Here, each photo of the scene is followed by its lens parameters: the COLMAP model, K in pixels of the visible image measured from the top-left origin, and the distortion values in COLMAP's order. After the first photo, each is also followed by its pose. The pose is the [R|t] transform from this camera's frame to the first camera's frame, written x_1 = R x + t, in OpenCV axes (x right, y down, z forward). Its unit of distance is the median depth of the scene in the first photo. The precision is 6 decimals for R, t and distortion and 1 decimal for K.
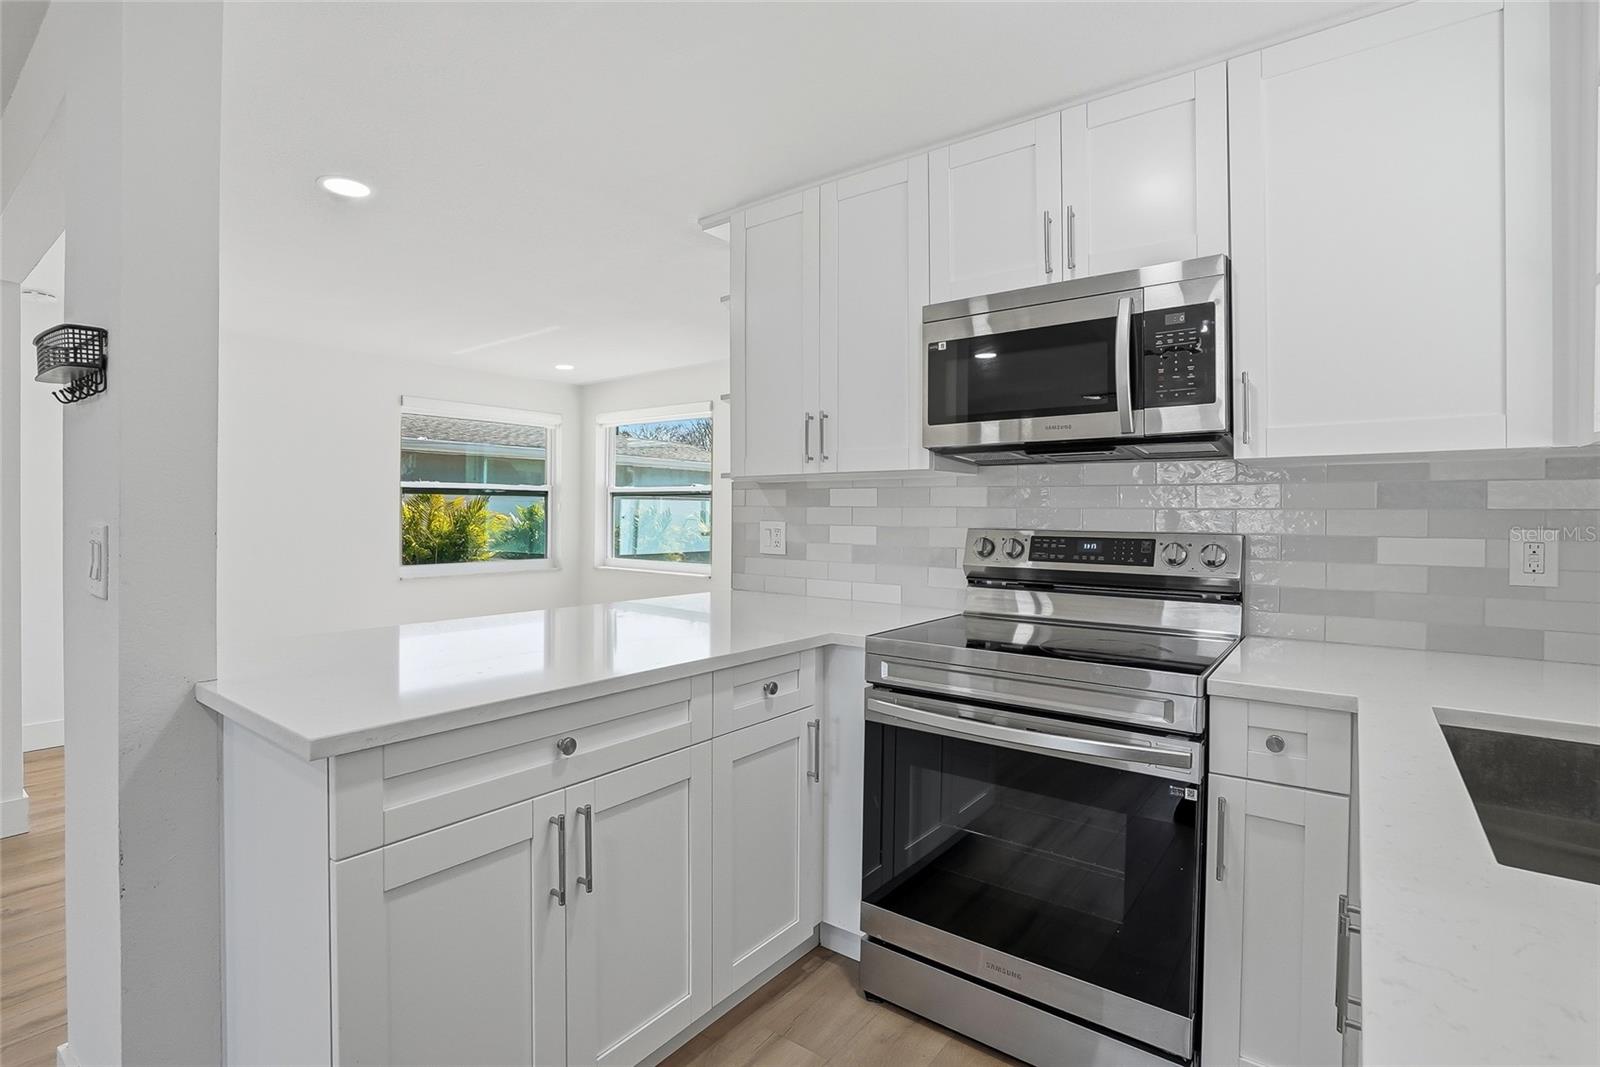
lens RADIAL K [[757.4, 0, 801.2], [0, 757.4, 517.9], [0, 0, 1]] dist [-0.061845, 0.023513]
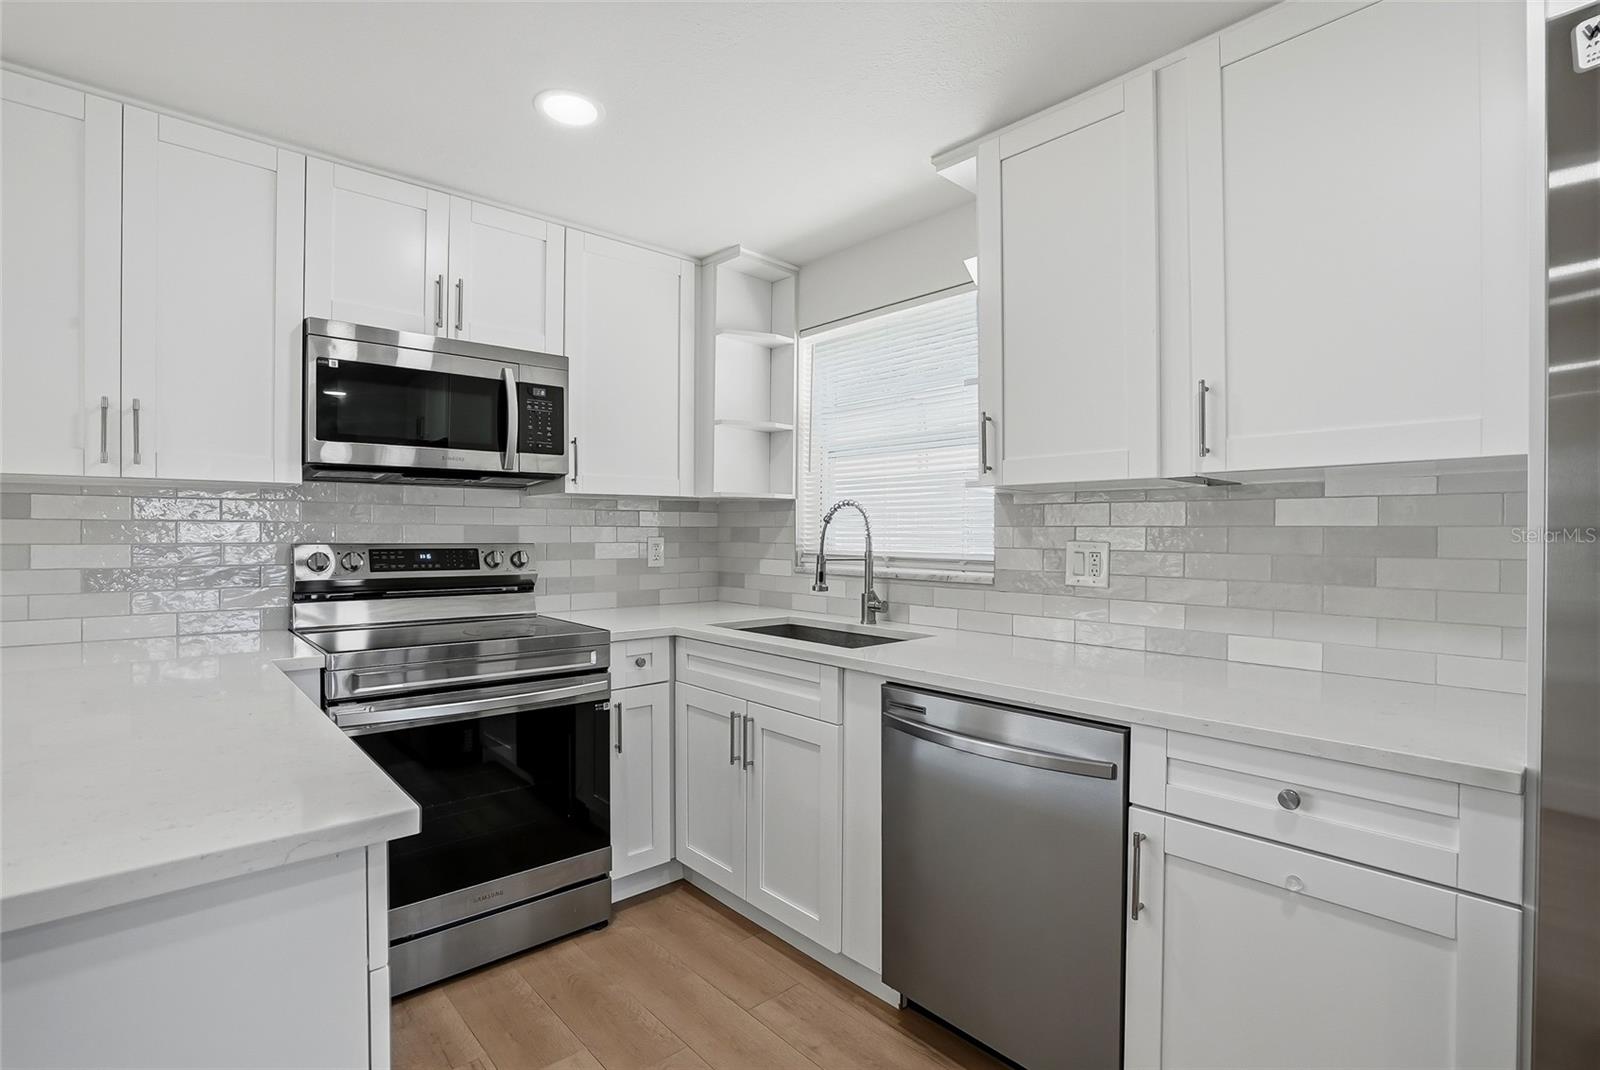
lens RADIAL K [[751.2, 0, 802.5], [0, 751.2, 538.2], [0, 0, 1]] dist [-0.060217, 0.025204]
pose [[0.187782, -0.014155, 0.982109, -0.649492], [0.001462, 0.999899, 0.014131, -0.006390], [-0.982210, -0.001218, 0.187784, 0.192196]]
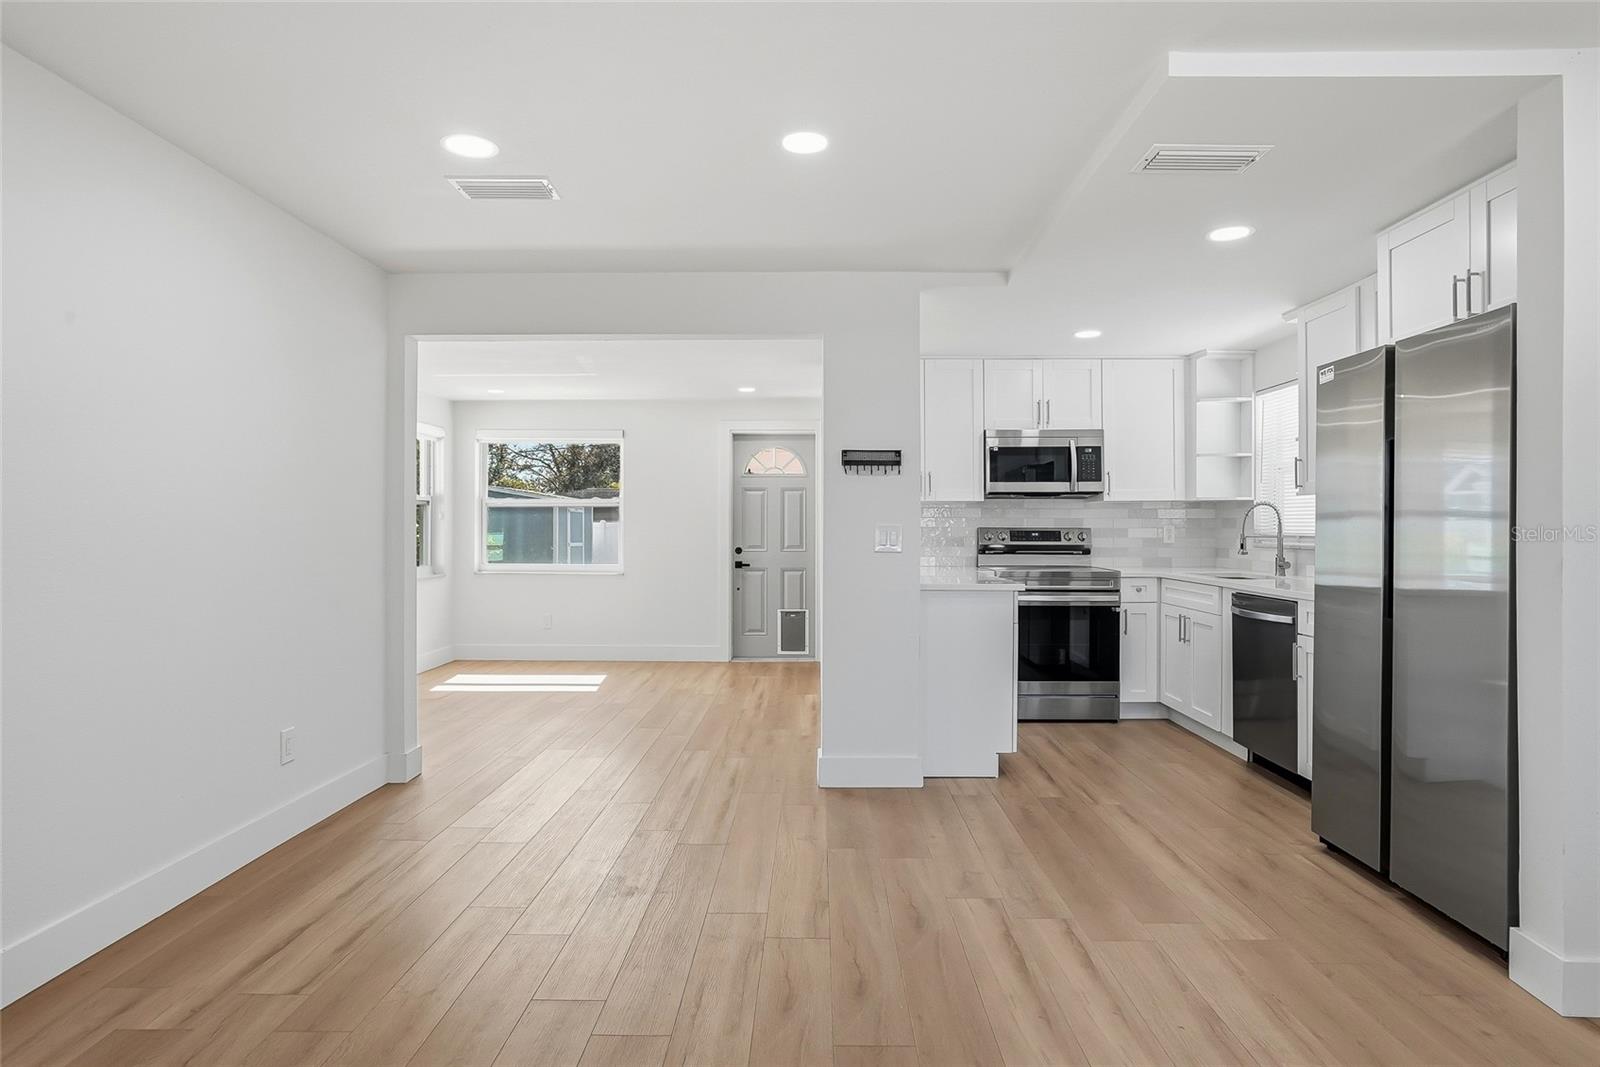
lens RADIAL K [[867.1, 0, 812.9], [0, 867.1, 526.4], [0, 0, 1]] dist [-0.022458, 0.000924]
pose [[0.803574, -0.006573, 0.595169, -1.818889], [0.007692, 0.999970, 0.000657, 0.006039], [-0.595155, 0.004050, 0.803600, -0.795788]]
